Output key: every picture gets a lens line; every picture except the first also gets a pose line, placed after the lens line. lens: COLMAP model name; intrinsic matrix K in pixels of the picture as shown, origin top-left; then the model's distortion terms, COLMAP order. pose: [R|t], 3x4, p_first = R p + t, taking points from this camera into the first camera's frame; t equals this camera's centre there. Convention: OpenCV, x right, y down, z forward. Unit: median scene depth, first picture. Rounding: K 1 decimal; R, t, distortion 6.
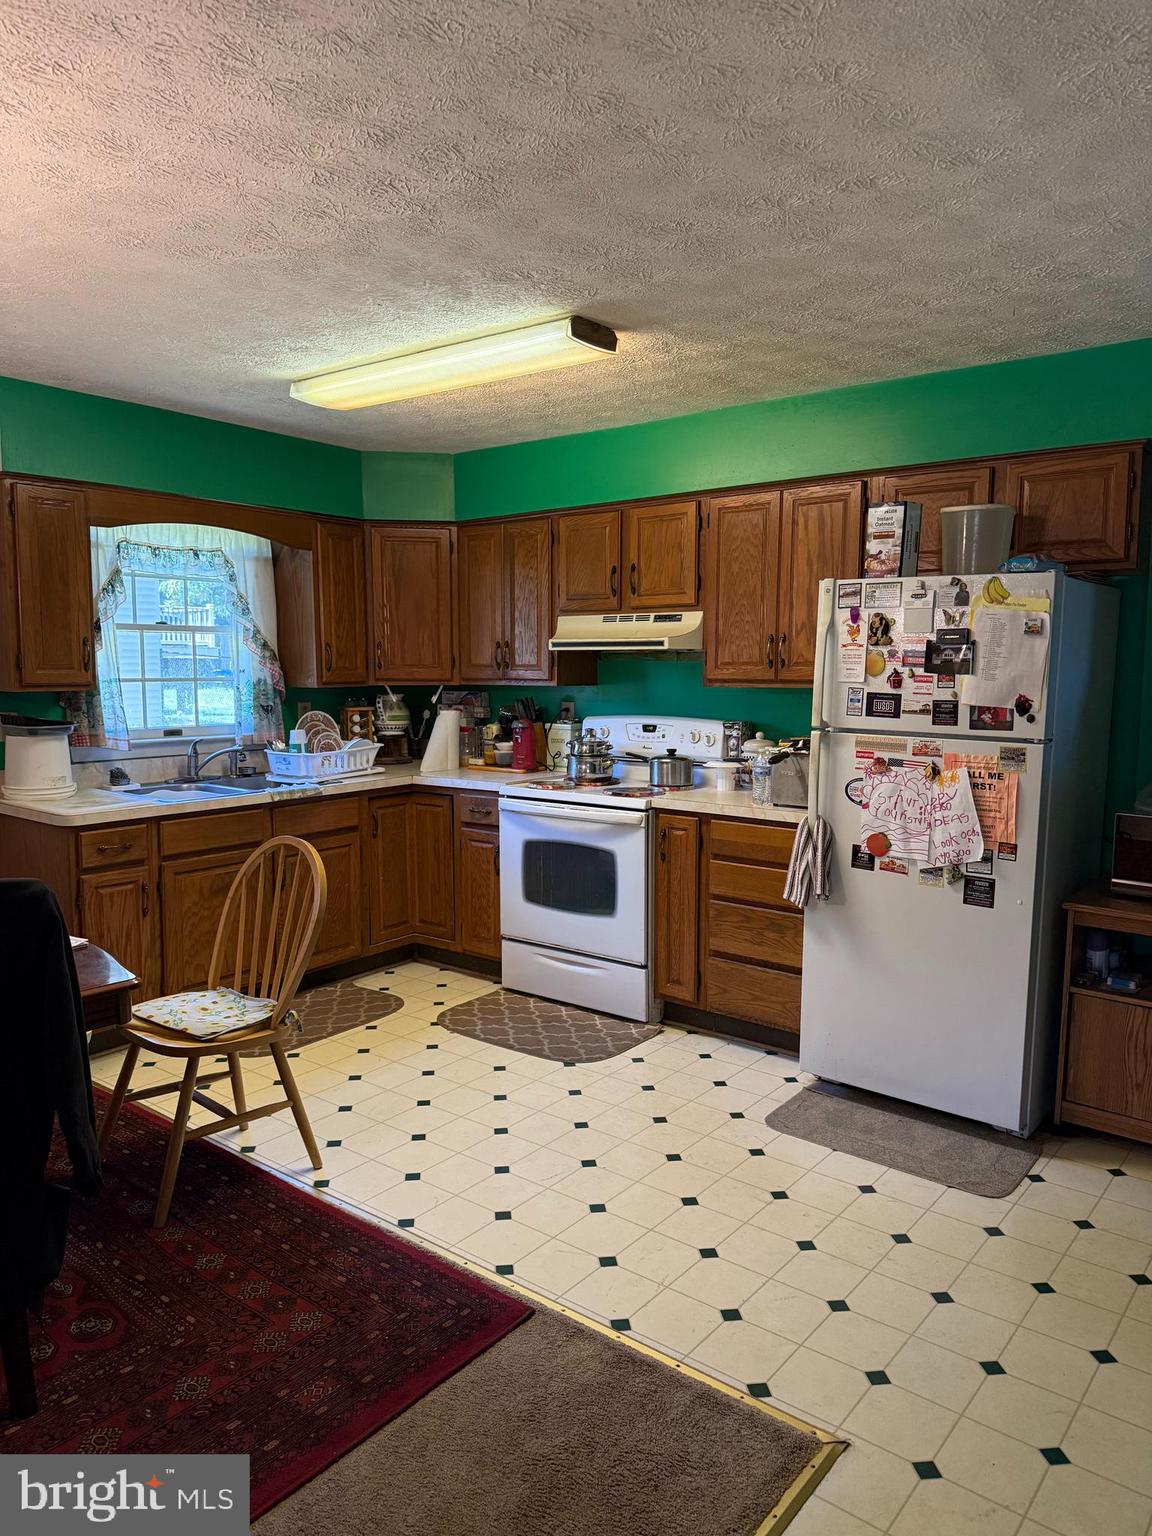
lens RADIAL K [[1073.9, 0, 575.0], [0, 1073.9, 777.0], [0, 0, 1]] dist [0.145447, -0.186269]
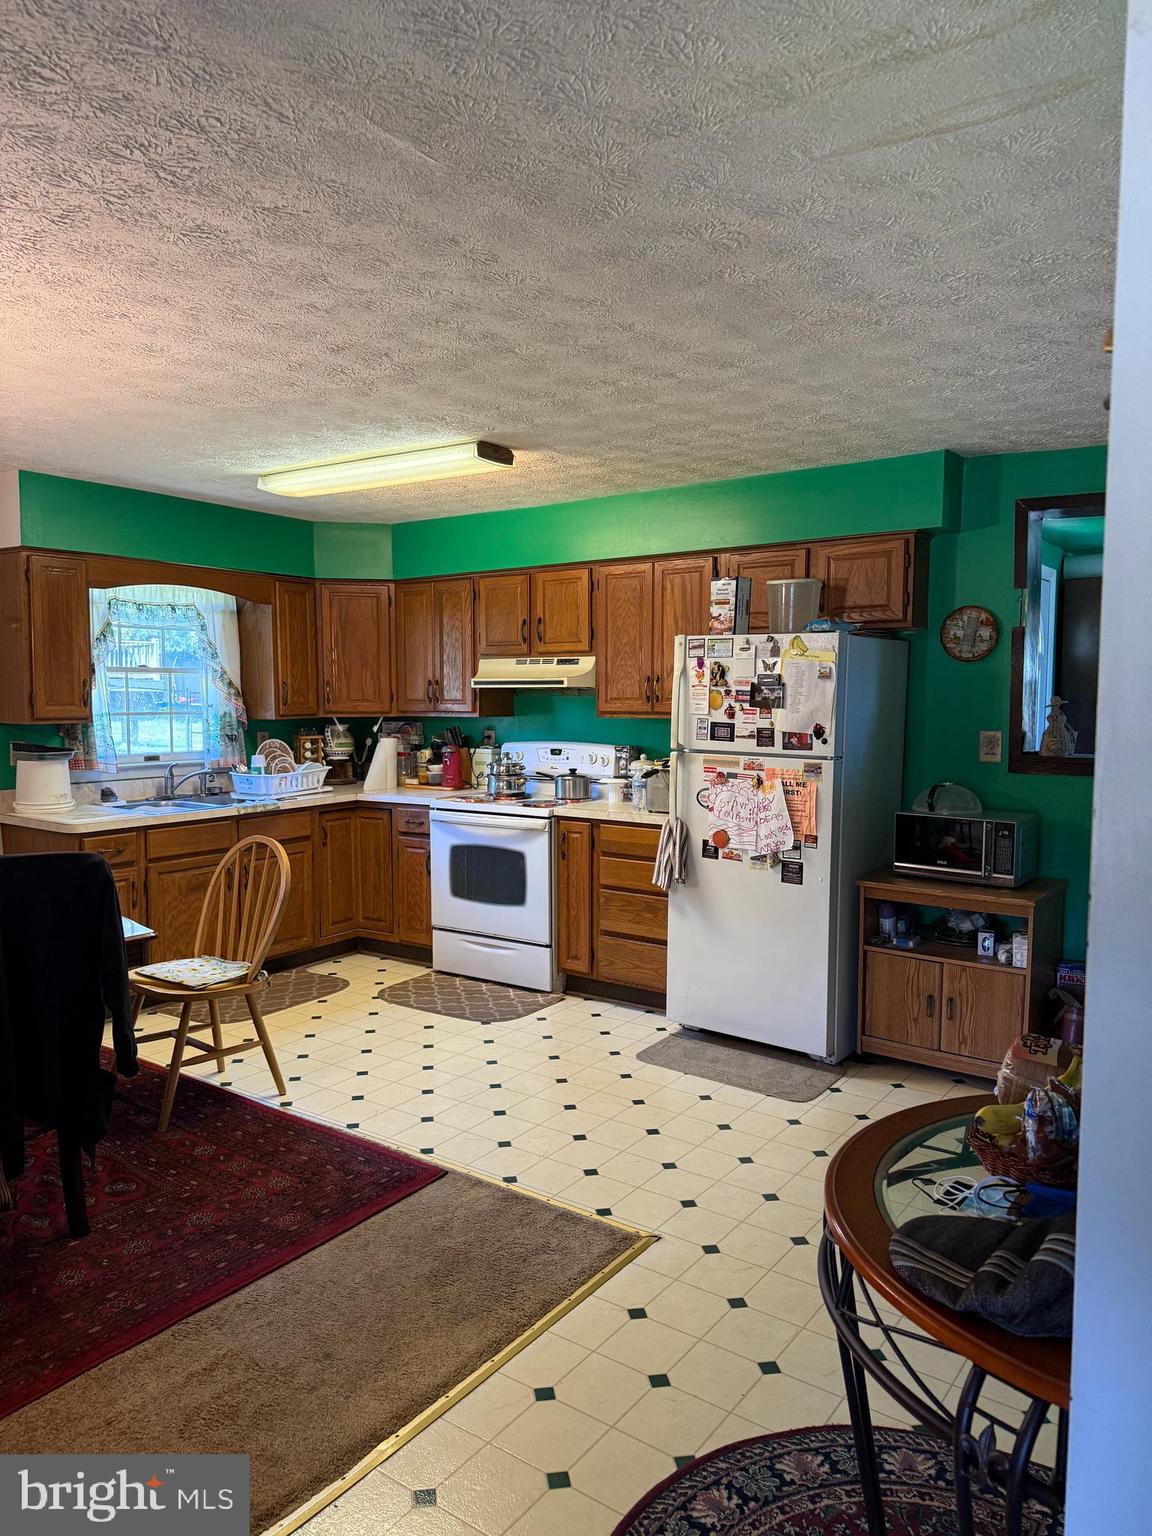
lens RADIAL K [[1068.9, 0, 567.5], [0, 1068.9, 771.9], [0, 0, 1]] dist [0.152874, -0.248116]
pose [[0.998958, -0.006446, 0.045185, 0.032271], [0.007905, 0.999450, -0.032191, 0.018081], [-0.044953, 0.032515, 0.998460, -0.225119]]
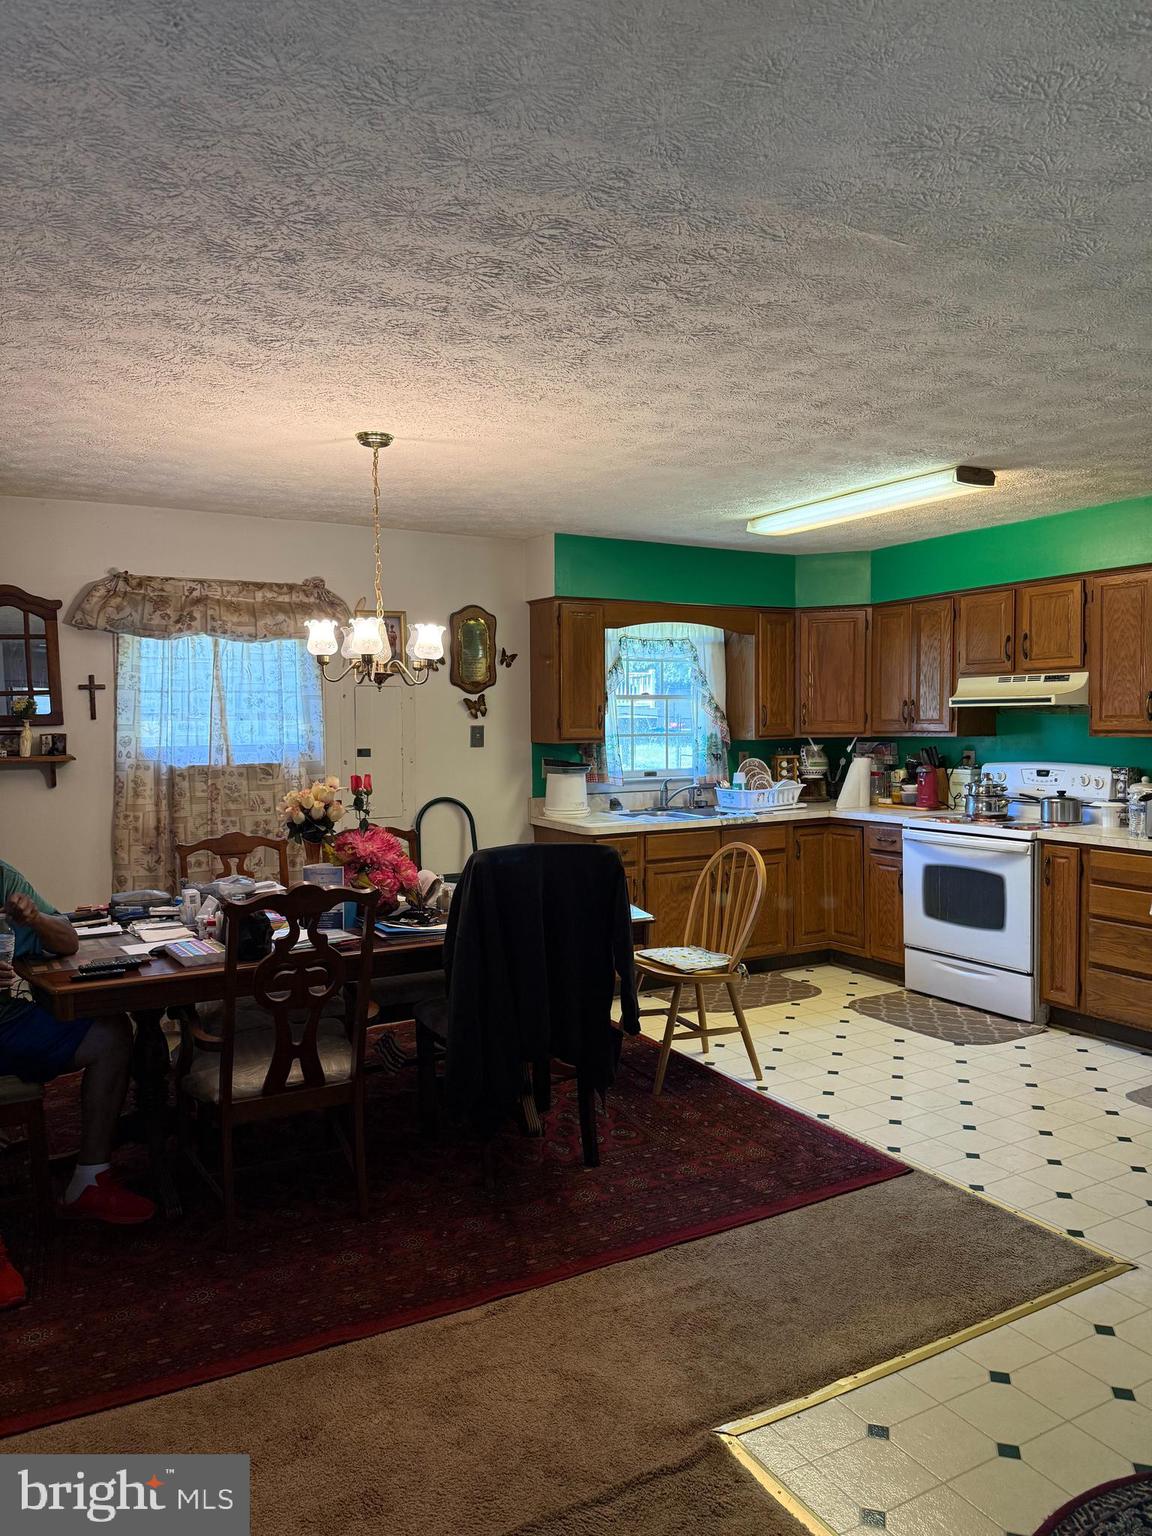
lens RADIAL K [[1071.4, 0, 576.0], [0, 1071.4, 768.0], [0, 0, 1]] dist [0.152030, -0.283928]
pose [[0.927216, 0.006661, -0.374468, 0.050416], [-0.029061, 0.998107, -0.054203, 0.030940], [0.373398, 0.061140, 0.925654, -0.304326]]
